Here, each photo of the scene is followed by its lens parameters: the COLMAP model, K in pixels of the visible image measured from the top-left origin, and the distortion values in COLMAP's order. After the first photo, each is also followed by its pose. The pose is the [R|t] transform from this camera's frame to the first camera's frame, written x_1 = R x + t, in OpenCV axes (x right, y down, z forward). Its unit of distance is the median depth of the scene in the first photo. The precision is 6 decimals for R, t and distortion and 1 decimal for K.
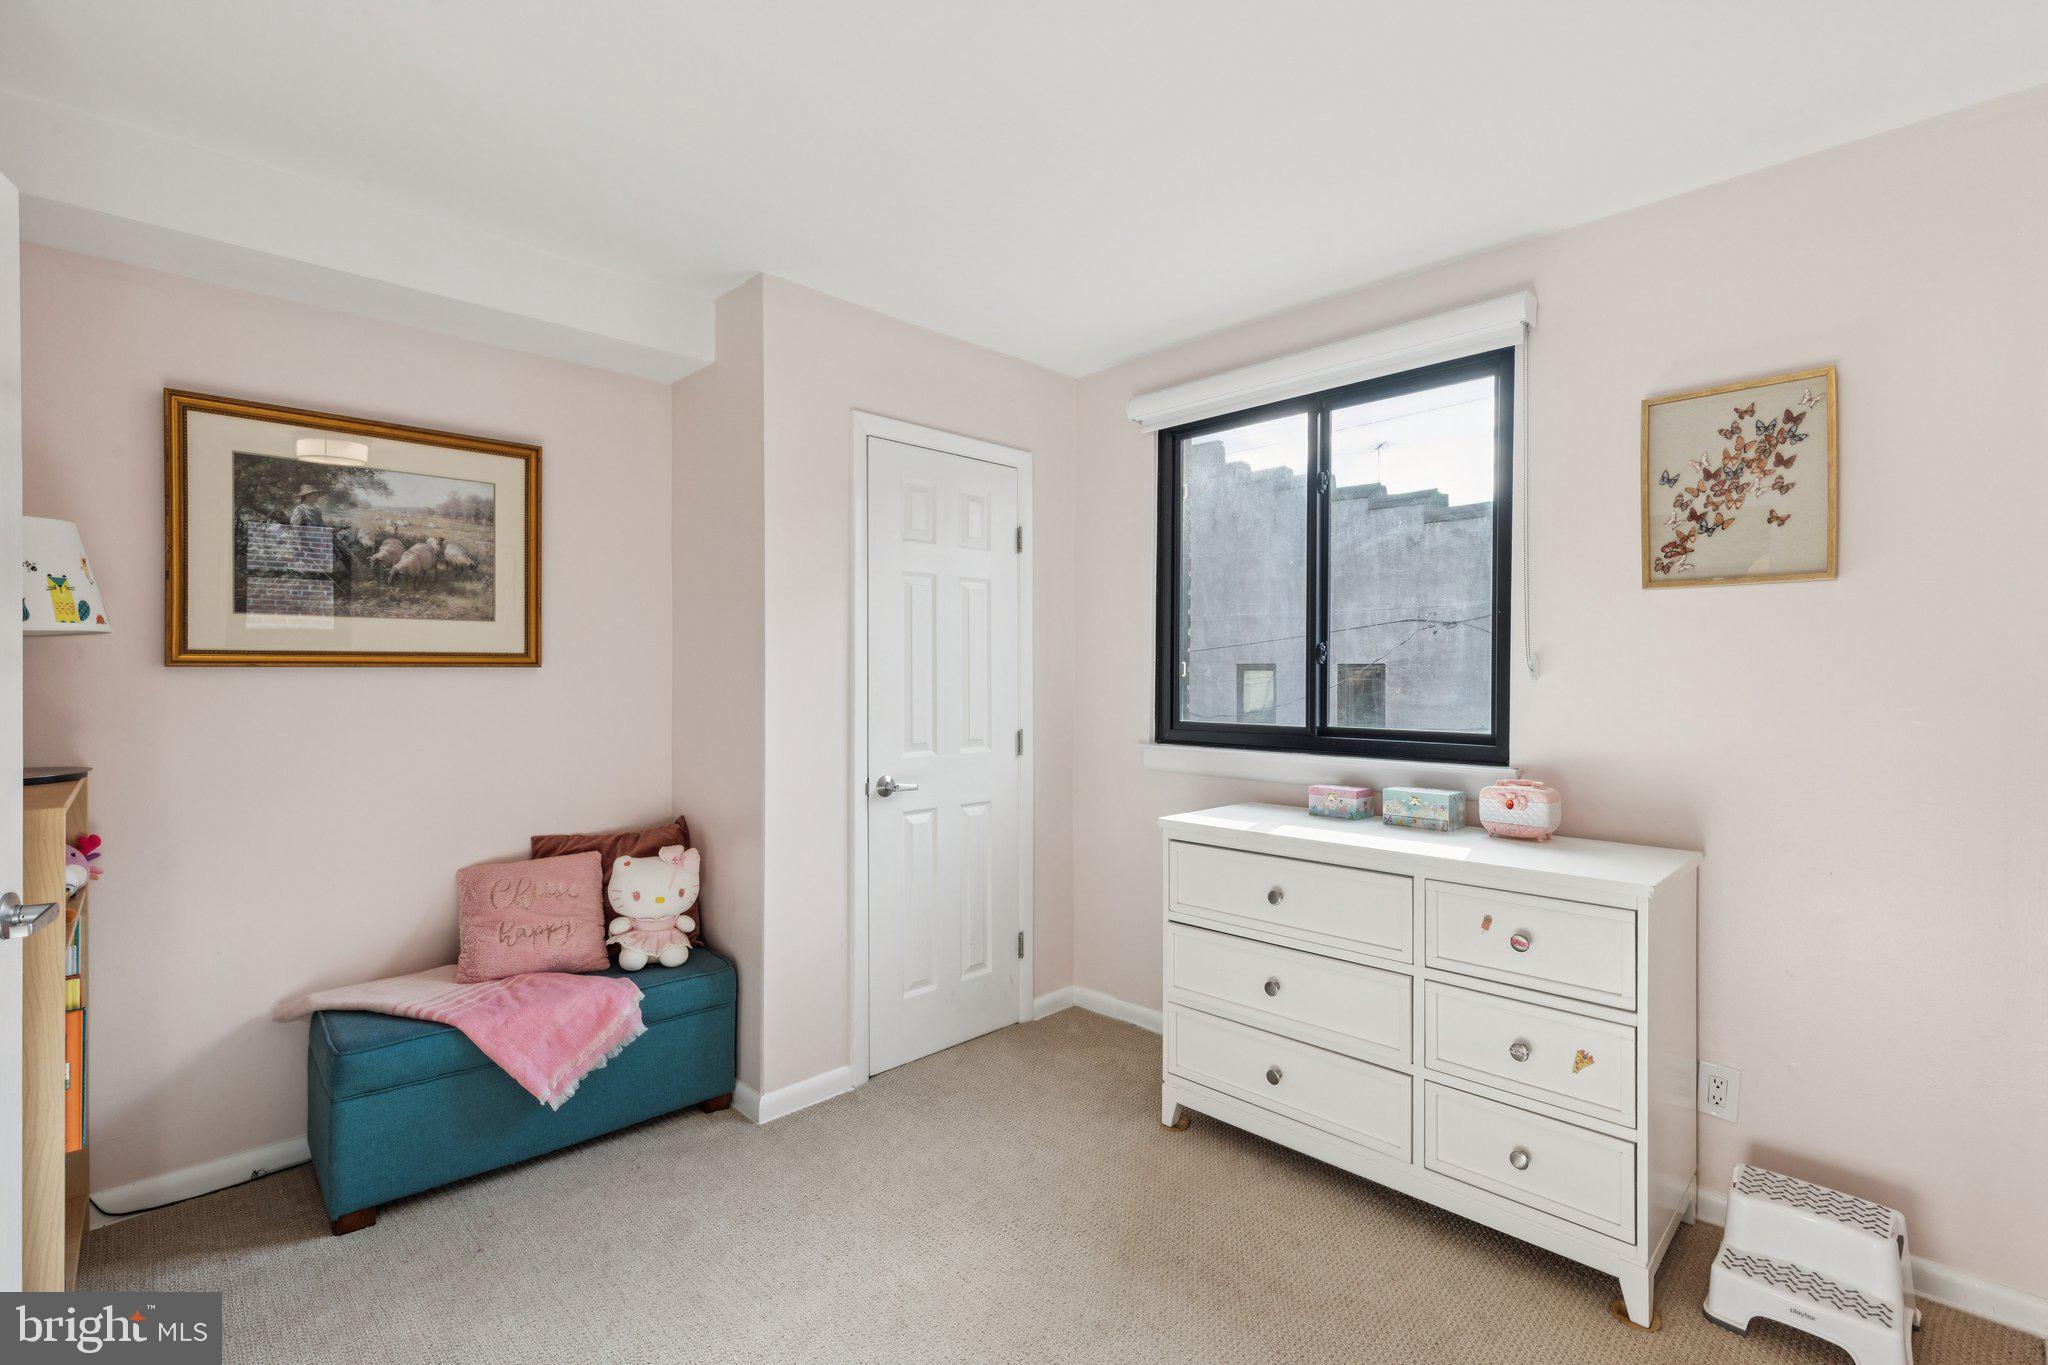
lens RADIAL K [[939.8, 0, 1030.3], [0, 939.8, 674.0], [0, 0, 1]] dist [0.003363, -0.001291]
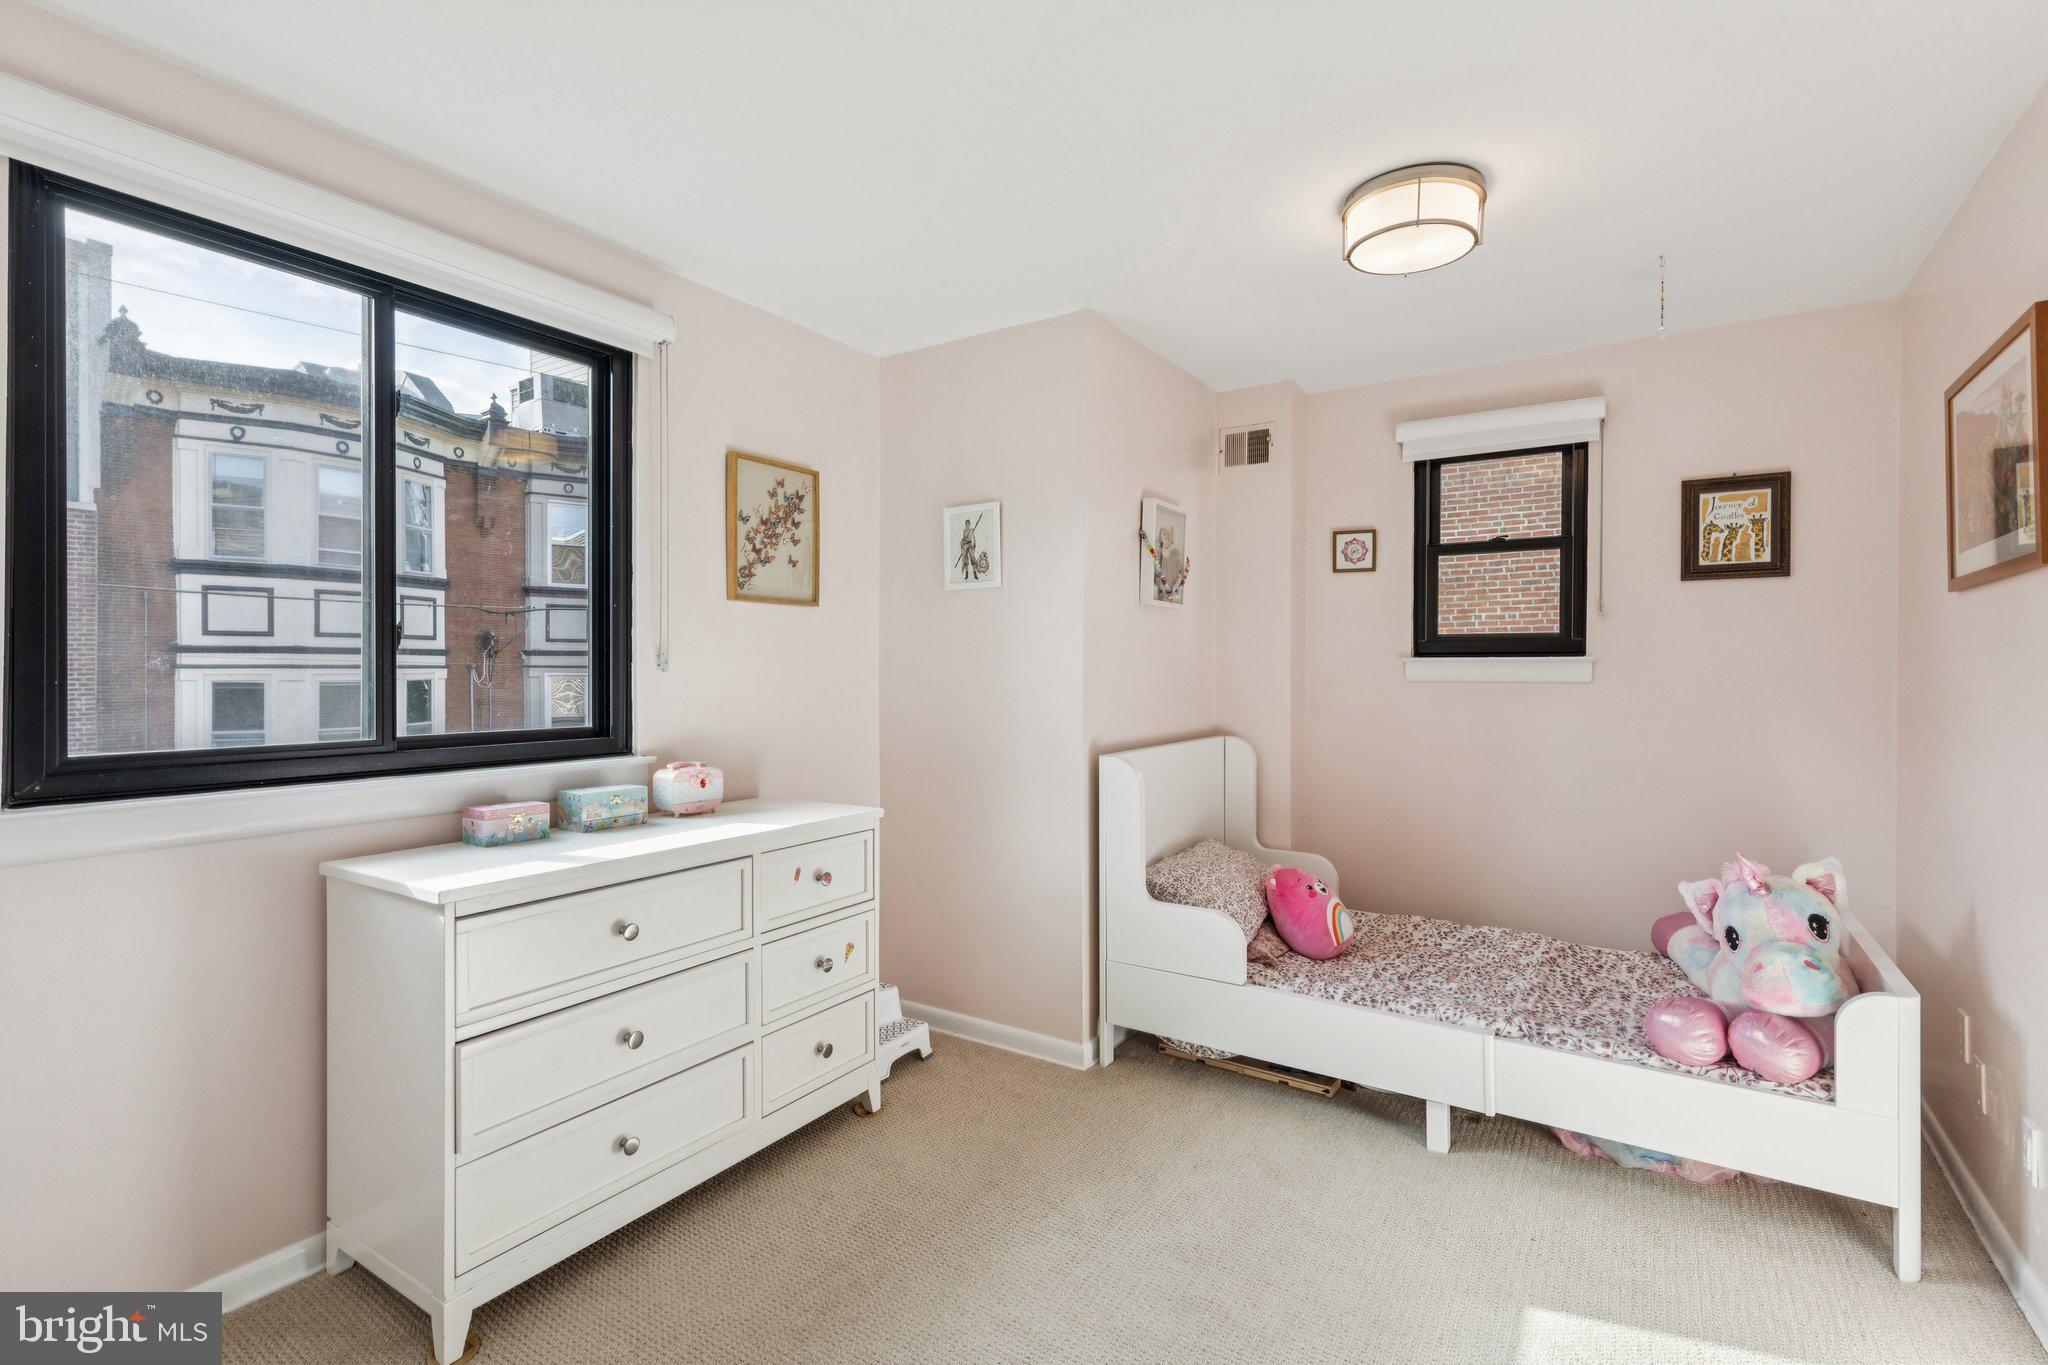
lens RADIAL K [[939.8, 0, 1029.6], [0, 939.8, 678.2], [0, 0, 1]] dist [0.003363, -0.001291]
pose [[-0.219183, -0.008784, 0.975644, -0.696778], [0.000216, 0.999959, 0.009052, 0.004184], [-0.975684, 0.002195, -0.219172, 0.916114]]
